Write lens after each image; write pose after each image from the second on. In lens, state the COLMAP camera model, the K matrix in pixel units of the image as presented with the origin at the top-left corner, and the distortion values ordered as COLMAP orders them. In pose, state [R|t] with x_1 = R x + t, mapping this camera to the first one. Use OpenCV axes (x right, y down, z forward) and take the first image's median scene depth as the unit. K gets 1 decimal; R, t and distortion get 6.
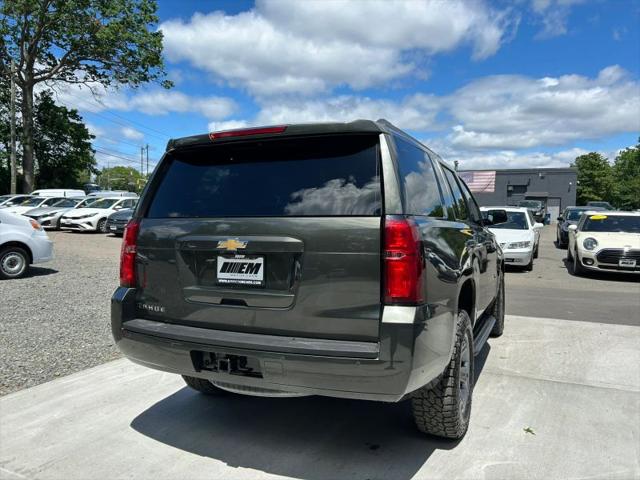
lens RADIAL K [[488.6, 0, 317.1], [0, 488.6, 240.0], [0, 0, 1]] dist [0.034446, -0.007204]
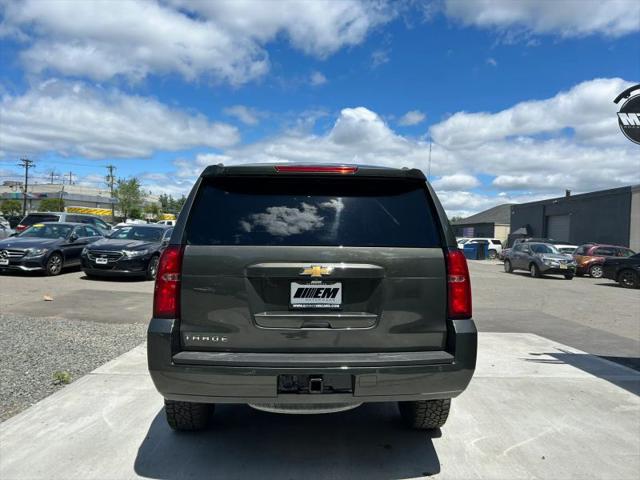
lens RADIAL K [[486.0, 0, 328.9], [0, 486.0, 247.2], [0, 0, 1]] dist [0.073456, -0.064668]
pose [[0.876899, 0.017205, 0.480367, -0.506809], [-0.000775, 0.999409, -0.034380, -0.005522], [-0.480674, 0.029776, 0.876394, 0.036101]]
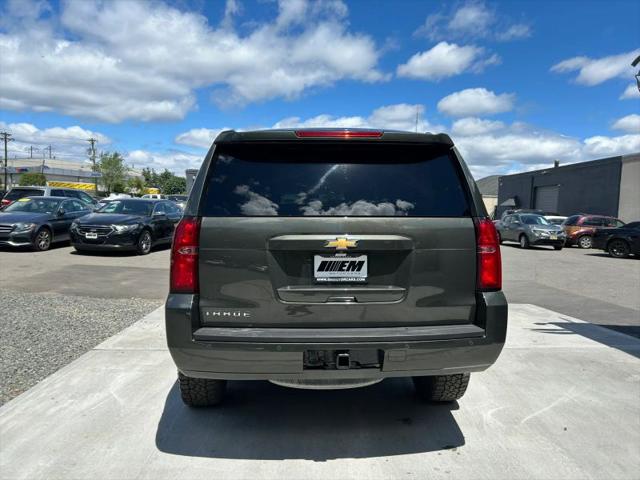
lens RADIAL K [[485.0, 0, 321.2], [0, 485.0, 247.4], [0, 0, 1]] dist [0.036892, -0.001837]
pose [[0.868544, -0.017061, 0.495317, -0.545183], [0.007837, 0.999755, 0.020693, -0.002876], [-0.495549, -0.014091, 0.868466, 0.105649]]
